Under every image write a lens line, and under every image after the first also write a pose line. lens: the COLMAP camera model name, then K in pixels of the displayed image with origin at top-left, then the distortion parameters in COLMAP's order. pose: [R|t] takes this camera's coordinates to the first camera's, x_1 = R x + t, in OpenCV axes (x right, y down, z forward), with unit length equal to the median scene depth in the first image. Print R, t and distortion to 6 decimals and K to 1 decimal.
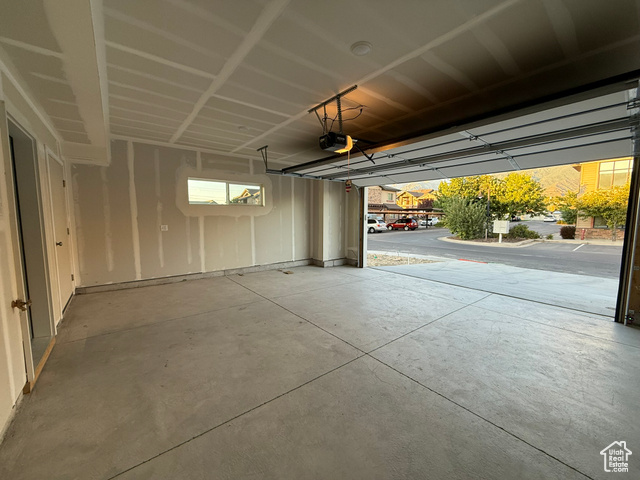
lens RADIAL K [[254.4, 0, 319.8], [0, 254.4, 241.2], [0, 0, 1]] dist [-0.000907, 0.000568]
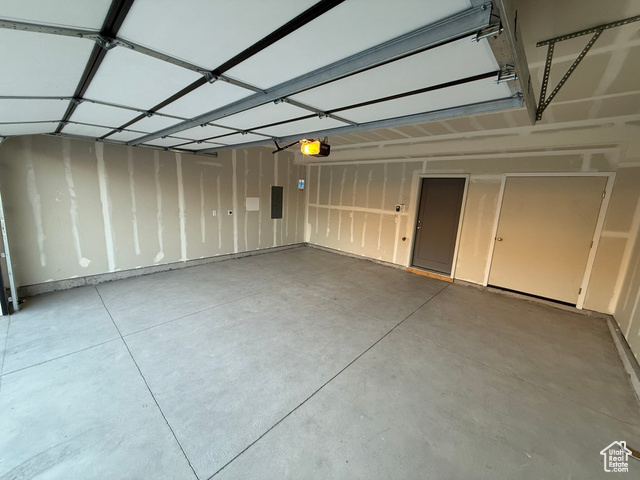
lens RADIAL K [[254.4, 0, 319.0], [0, 254.4, 238.9], [0, 0, 1]] dist [-0.000907, 0.000568]
pose [[-0.987738, -0.013485, -0.155537, 0.210952], [-0.055866, 0.960823, 0.271475, -0.311032], [0.145782, 0.276835, -0.949795, 2.132795]]
